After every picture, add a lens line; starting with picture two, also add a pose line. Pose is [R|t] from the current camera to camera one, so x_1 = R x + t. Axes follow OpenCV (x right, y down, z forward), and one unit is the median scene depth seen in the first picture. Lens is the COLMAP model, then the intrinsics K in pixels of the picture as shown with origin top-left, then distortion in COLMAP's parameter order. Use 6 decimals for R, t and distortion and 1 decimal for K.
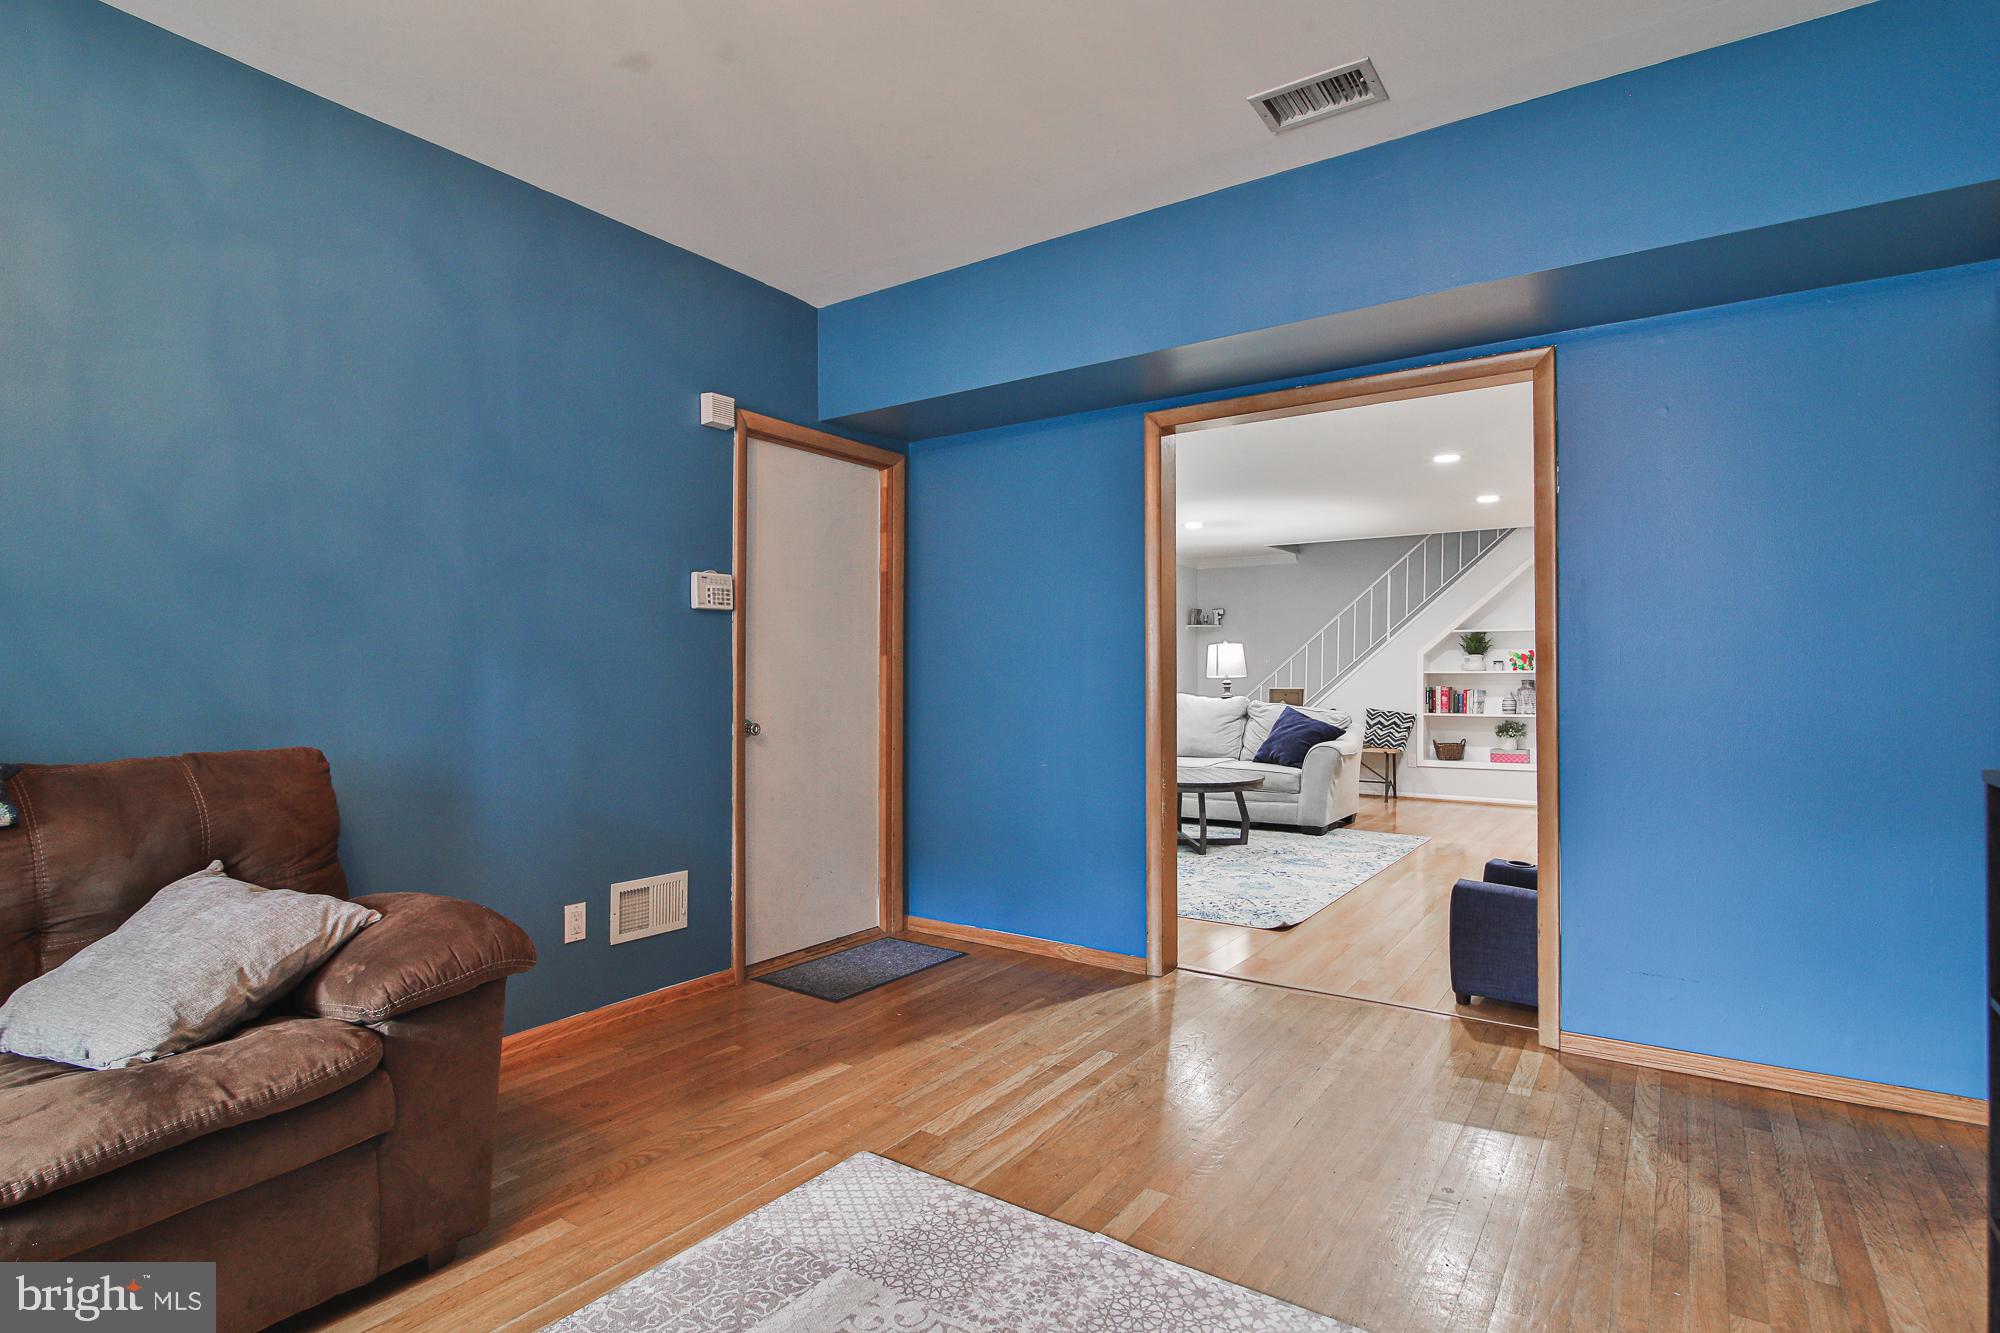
lens RADIAL K [[962.6, 0, 1012.3], [0, 962.6, 664.1], [0, 0, 1]] dist [-0.015771, 0.000144]
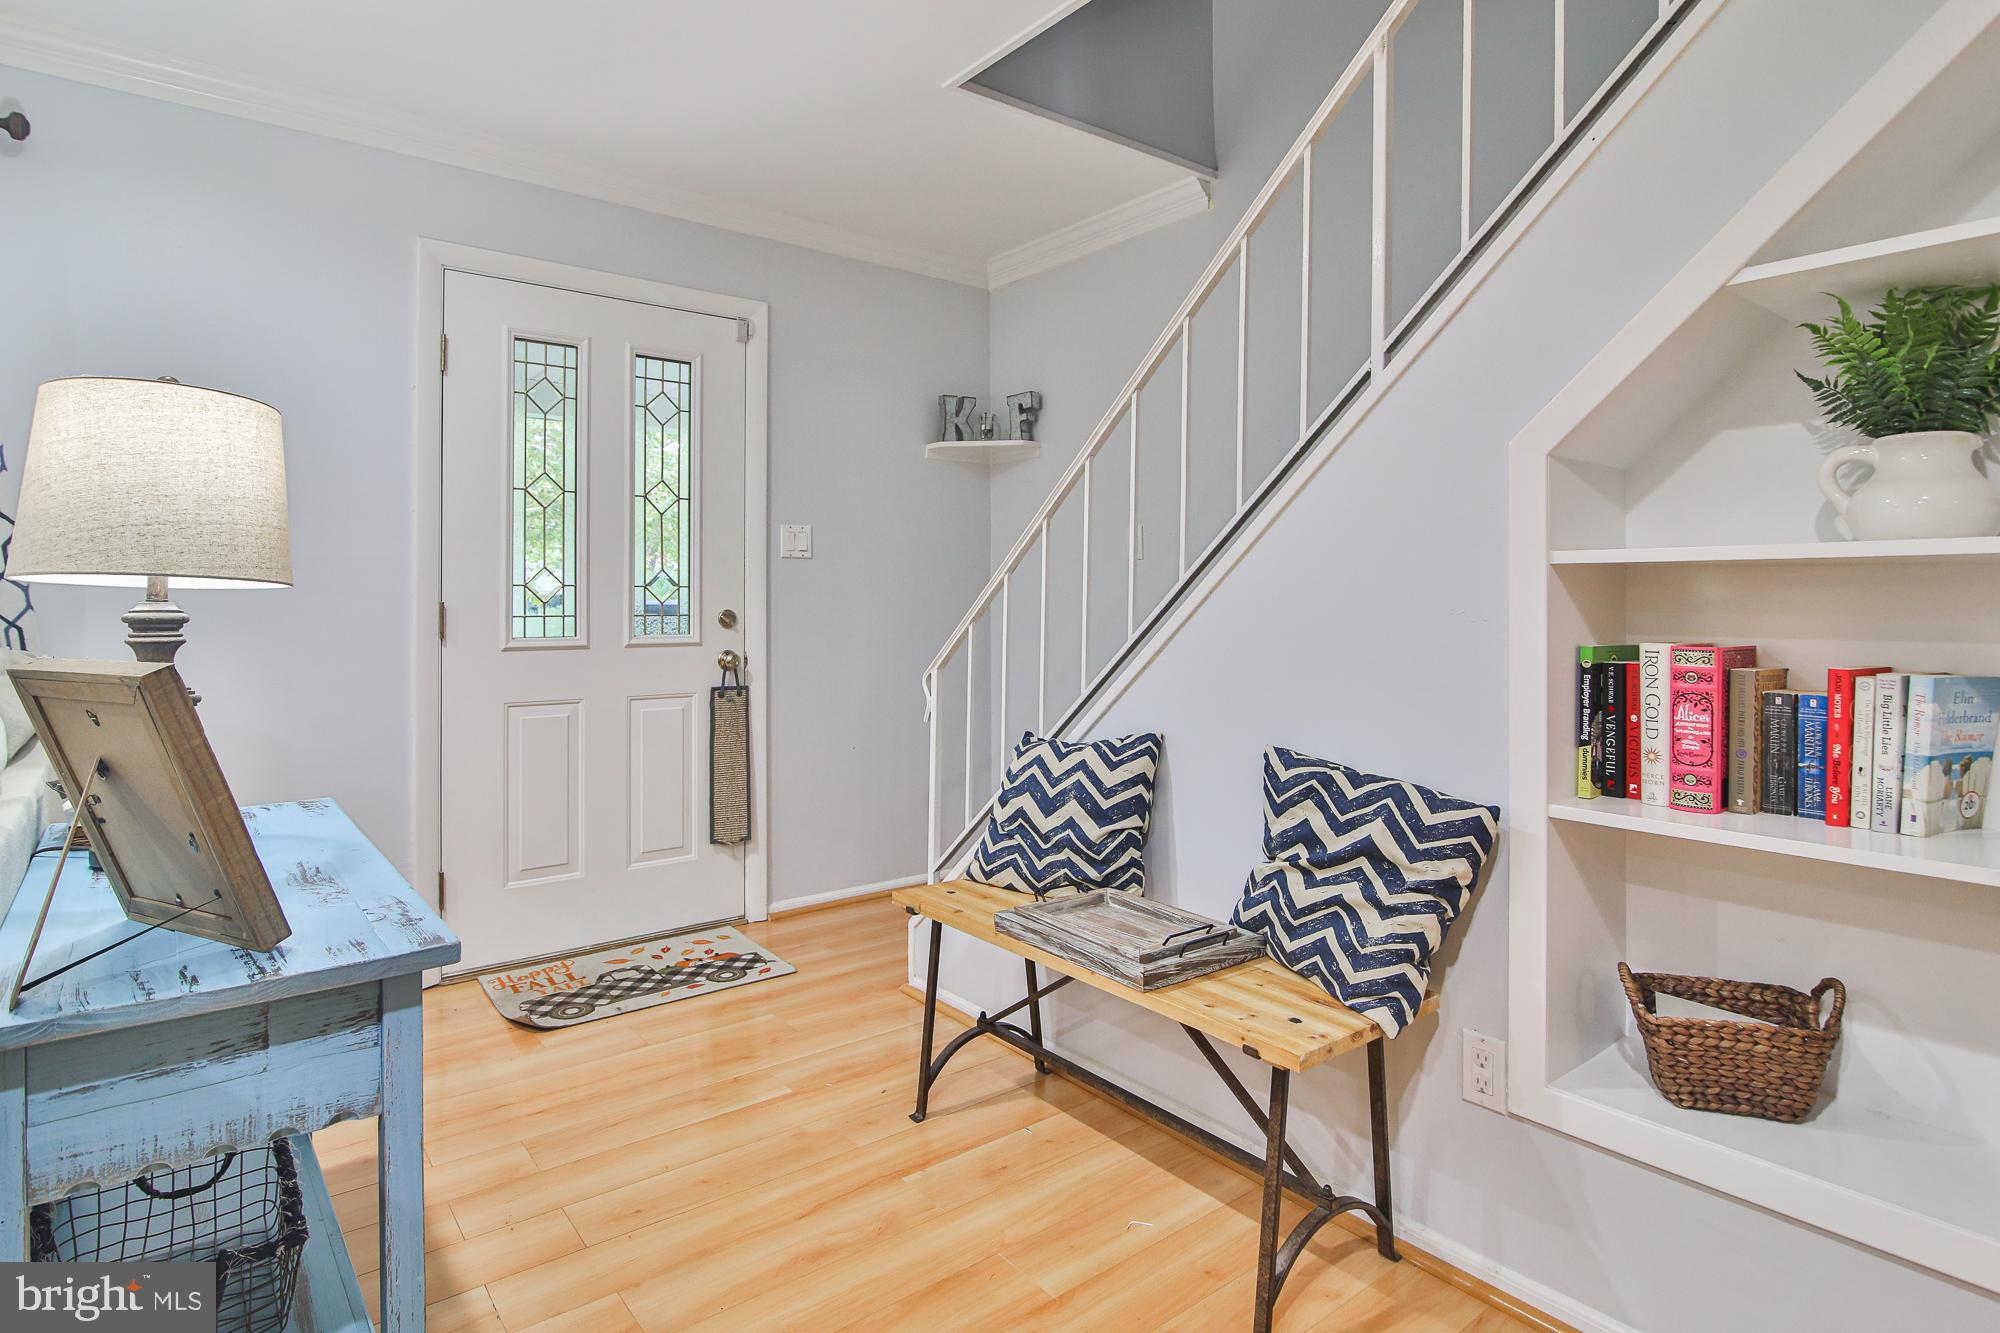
lens RADIAL K [[1037.8, 0, 999.1], [0, 1037.8, 596.8], [0, 0, 1]] dist [-0.041612, -0.000219]
pose [[0.959372, 0.002158, -0.282137, 0.385844], [0.002564, 0.999863, 0.016366, 0.012277], [0.282133, -0.016425, 0.959235, 0.803280]]
